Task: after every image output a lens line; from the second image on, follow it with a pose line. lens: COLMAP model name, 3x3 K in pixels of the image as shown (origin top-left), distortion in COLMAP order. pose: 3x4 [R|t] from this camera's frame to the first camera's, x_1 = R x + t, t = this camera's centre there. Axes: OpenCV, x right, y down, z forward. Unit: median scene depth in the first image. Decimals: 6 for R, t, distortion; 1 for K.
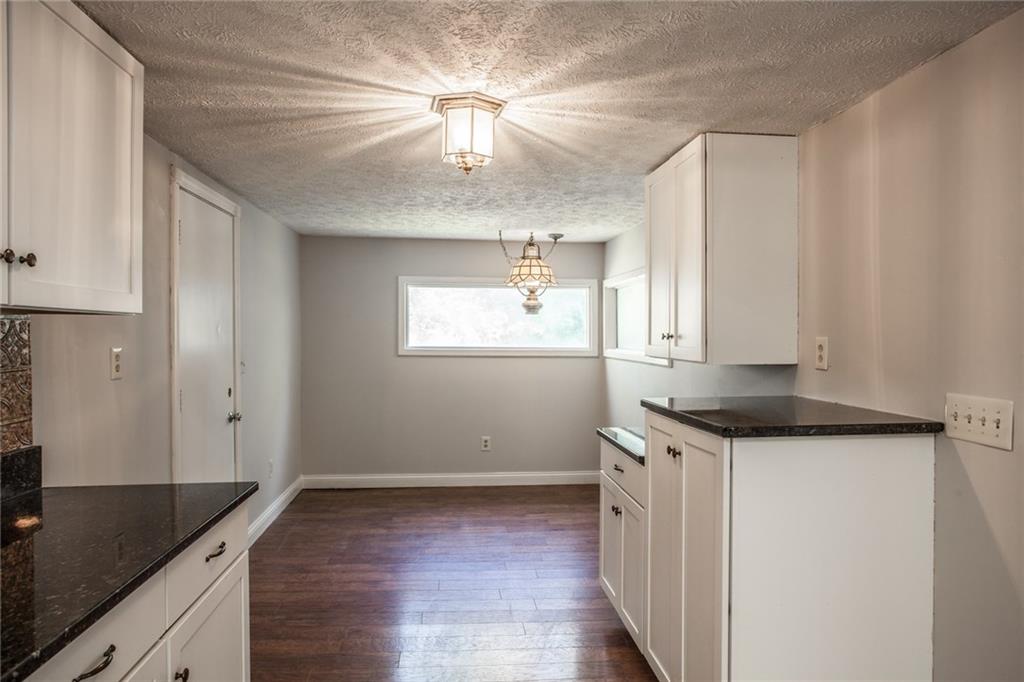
lens RADIAL K [[654.5, 0, 512.0], [0, 654.5, 341.0], [0, 0, 1]] dist [-0.045887, 0.000854]
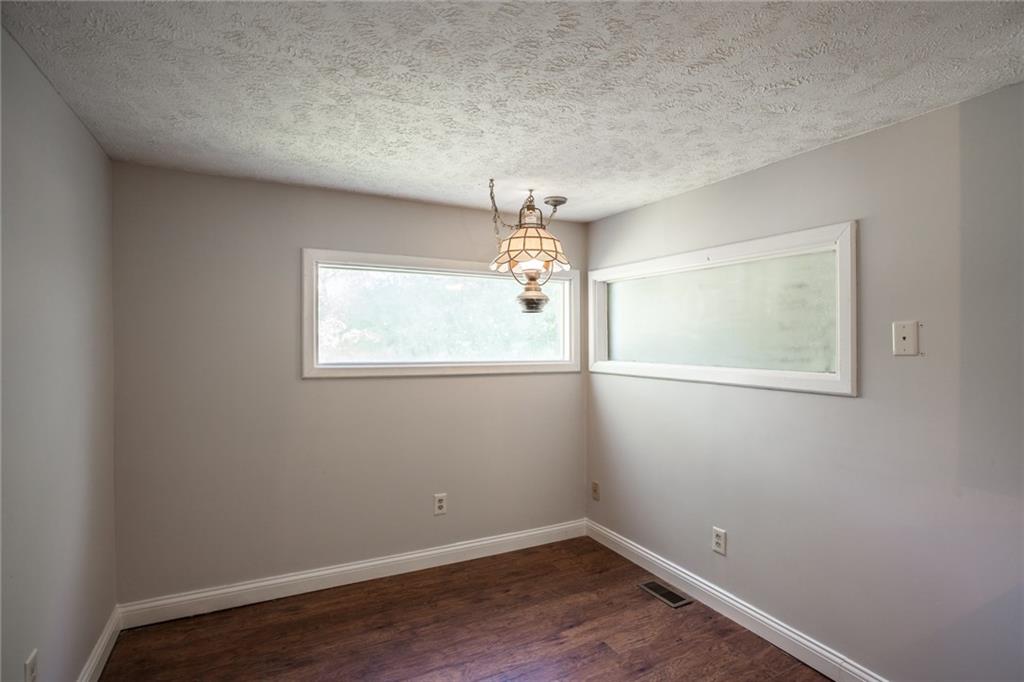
lens RADIAL K [[513.1, 0, 519.2], [0, 513.1, 342.7], [0, 0, 1]] dist [-0.076852, 0.035302]
pose [[0.927368, -0.004485, 0.374122, -0.164843], [0.007785, 0.999943, -0.007310, -0.006193], [-0.374068, 0.009691, 0.927351, 0.489668]]
